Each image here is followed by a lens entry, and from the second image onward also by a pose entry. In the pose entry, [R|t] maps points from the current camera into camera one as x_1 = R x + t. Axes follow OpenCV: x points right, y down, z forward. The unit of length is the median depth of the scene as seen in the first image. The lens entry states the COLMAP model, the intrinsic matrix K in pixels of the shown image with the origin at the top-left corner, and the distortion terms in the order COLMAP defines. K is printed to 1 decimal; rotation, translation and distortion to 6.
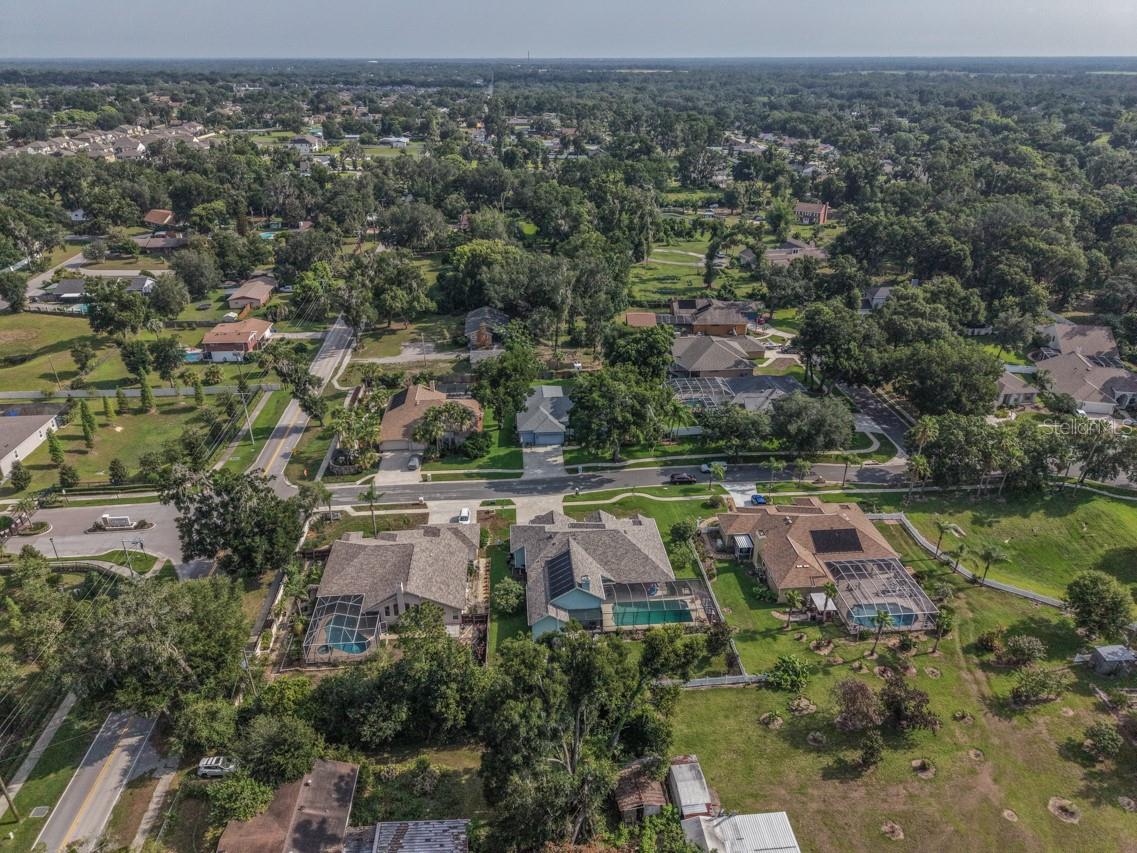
lens RADIAL K [[745.2, 0, 564.9], [0, 745.2, 426.5], [0, 0, 1]] dist [0.082588, -0.119309]
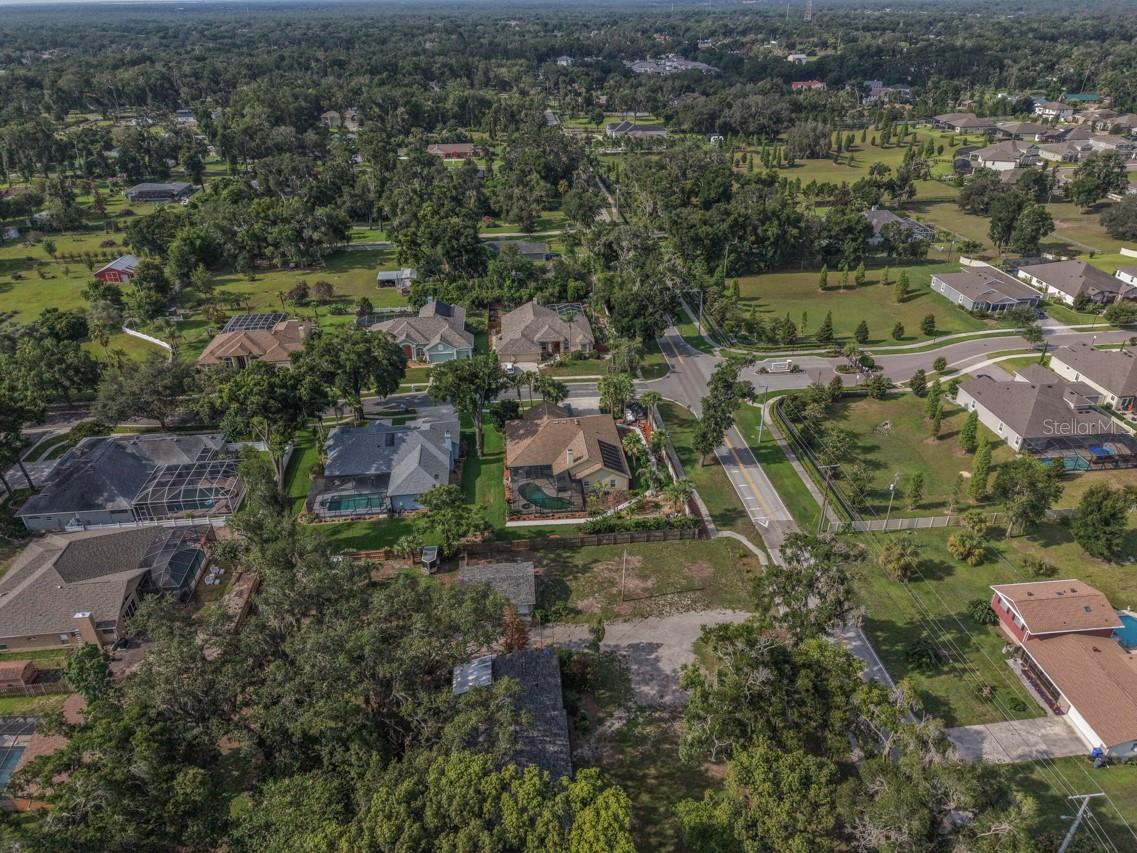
lens RADIAL K [[752.7, 0, 566.9], [0, 752.7, 426.8], [0, 0, 1]] dist [0.031532, -0.030844]
pose [[-0.999788, 0.019549, -0.006464, -0.143776], [0.005683, 0.563714, 0.825950, -0.567723], [0.019790, 0.825738, -0.563706, 1.170151]]
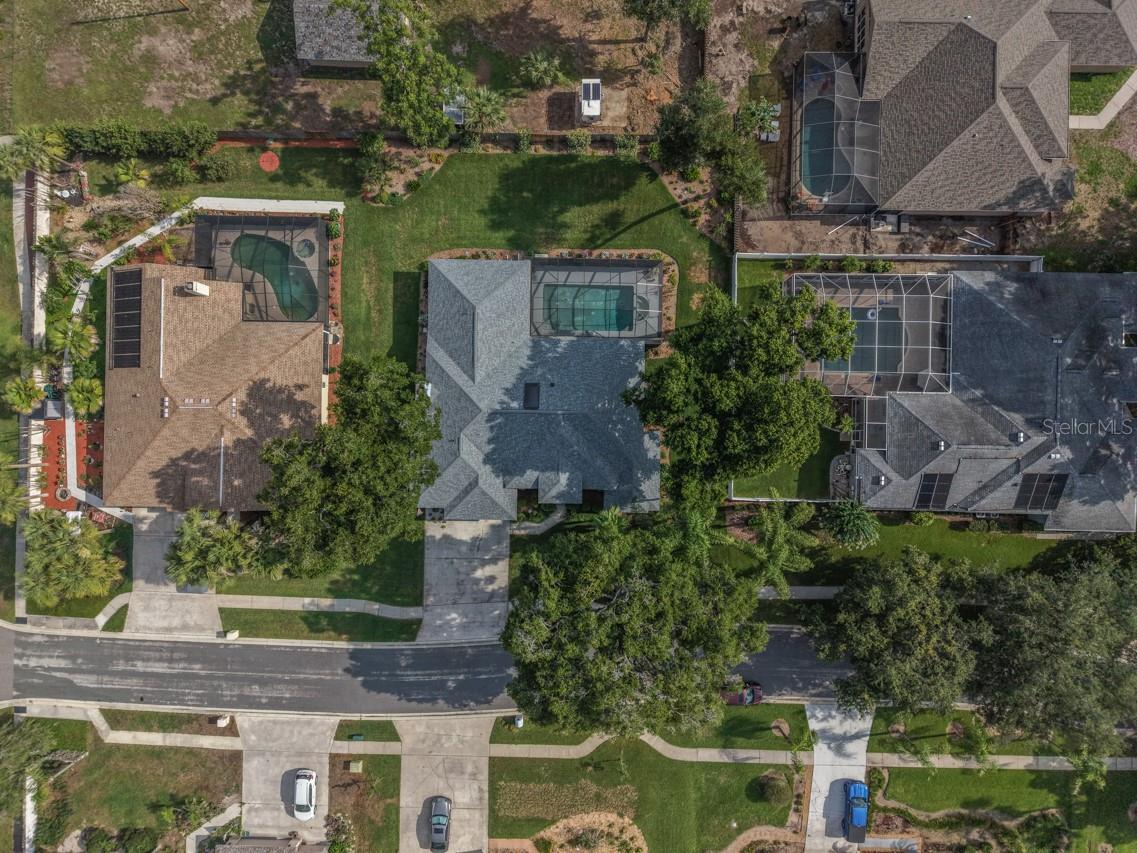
lens RADIAL K [[752.7, 0, 566.9], [0, 752.7, 426.8], [0, 0, 1]] dist [0.031532, -0.030844]
pose [[0.994859, 0.100992, -0.007513, 0.022198], [-0.038171, 0.442664, 0.895875, -0.325459], [0.093801, -0.890982, 0.444243, 0.655349]]
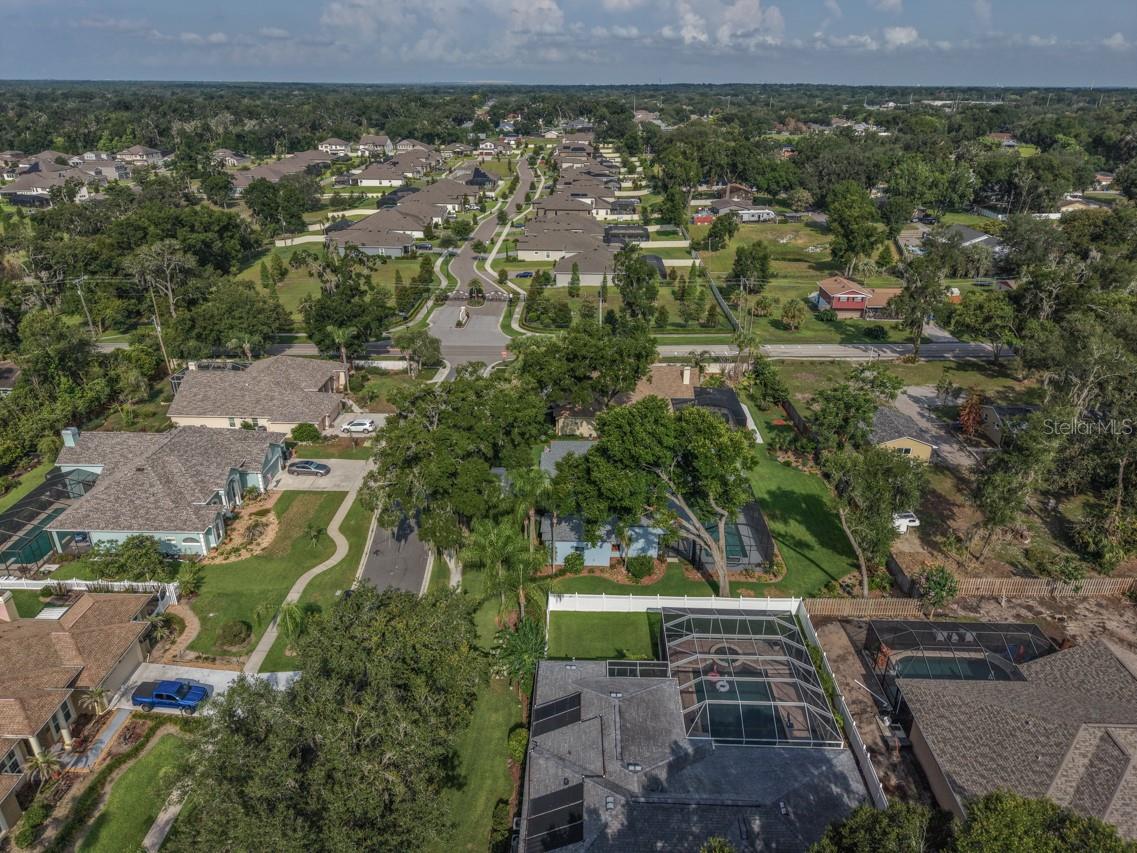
lens RADIAL K [[752.7, 0, 566.9], [0, 752.7, 426.8], [0, 0, 1]] dist [0.031532, -0.030844]
pose [[-0.108251, 0.411679, -0.904877, 0.381315], [-0.441121, 0.795818, 0.414834, -0.207100], [0.890895, 0.444066, 0.095452, 0.728553]]
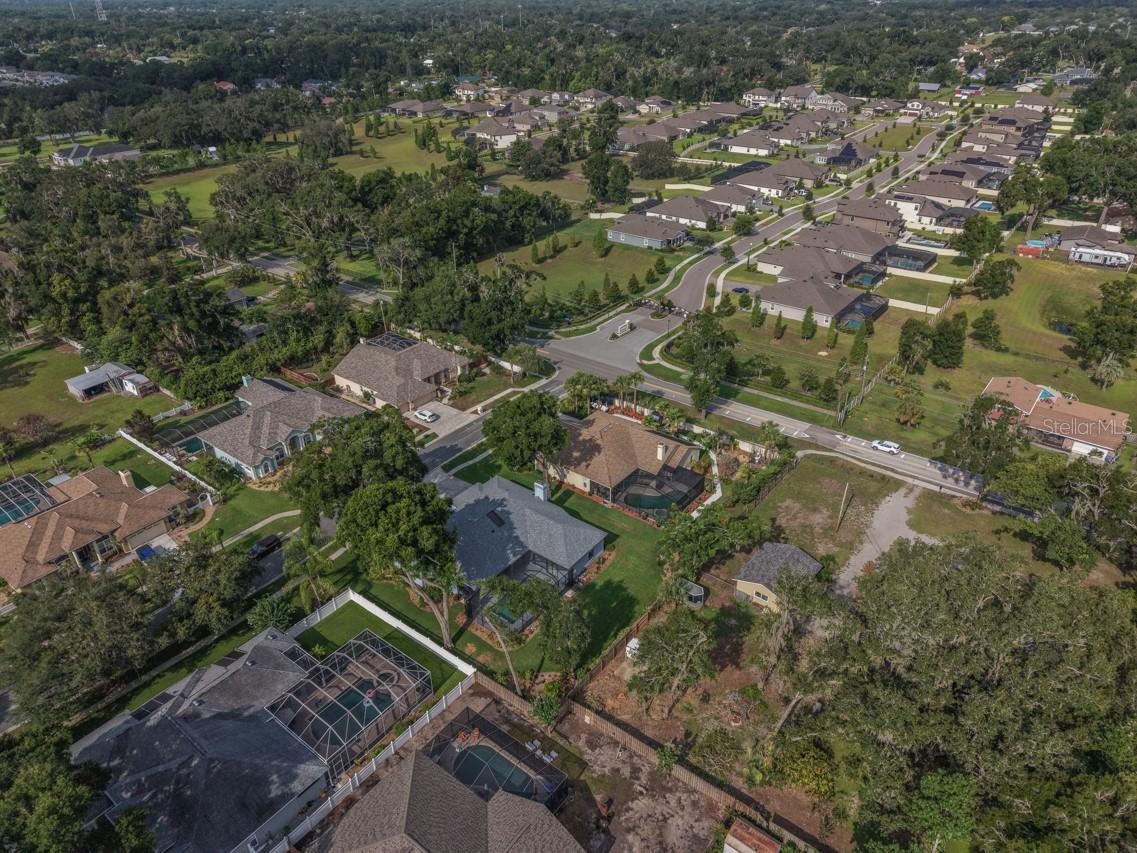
lens RADIAL K [[752.7, 0, 566.9], [0, 752.7, 426.8], [0, 0, 1]] dist [0.031532, -0.030844]
pose [[-0.677526, 0.378926, -0.630376, 0.280018], [-0.312062, 0.628003, 0.712902, -0.469974], [0.666016, 0.679726, -0.307240, 0.967085]]
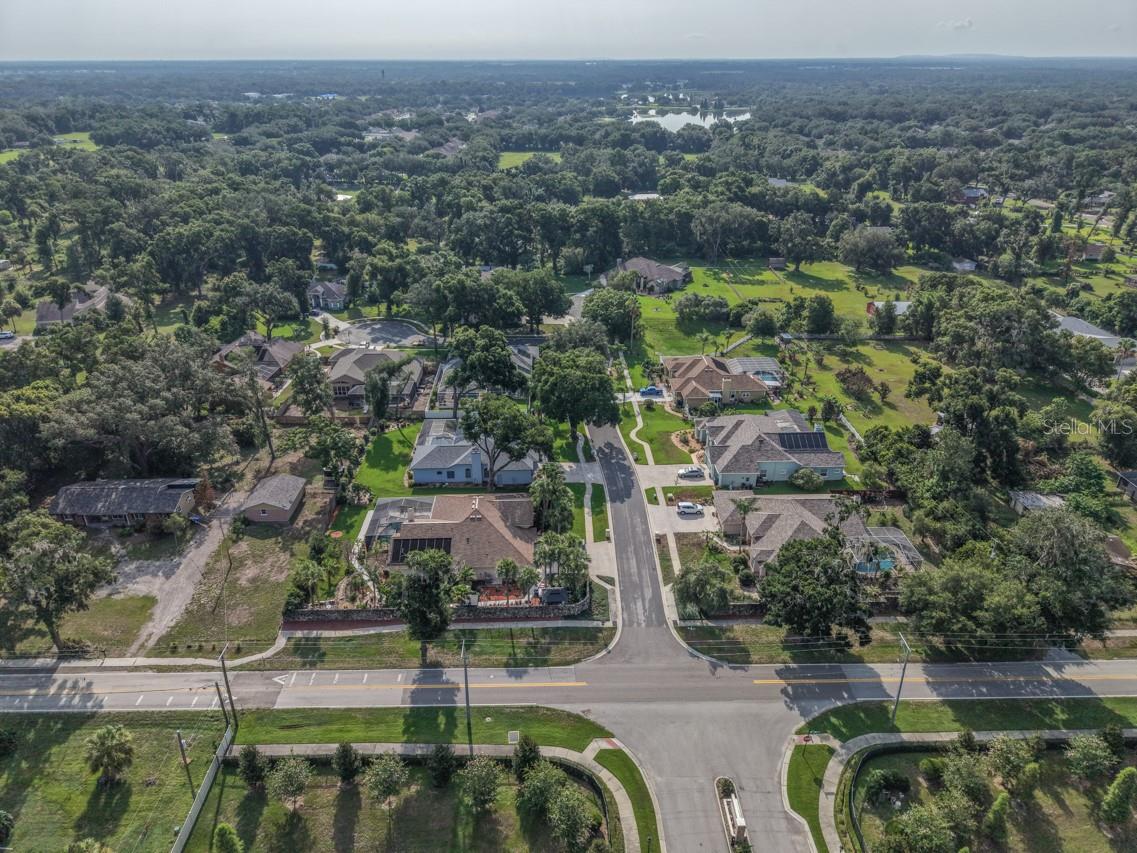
lens RADIAL K [[752.7, 0, 566.9], [0, 752.7, 426.8], [0, 0, 1]] dist [0.031532, -0.030844]
pose [[0.052722, -0.433587, 0.899568, -0.661027], [0.442195, 0.817826, 0.368272, -0.272652], [-0.895368, 0.378368, 0.234847, 0.560787]]
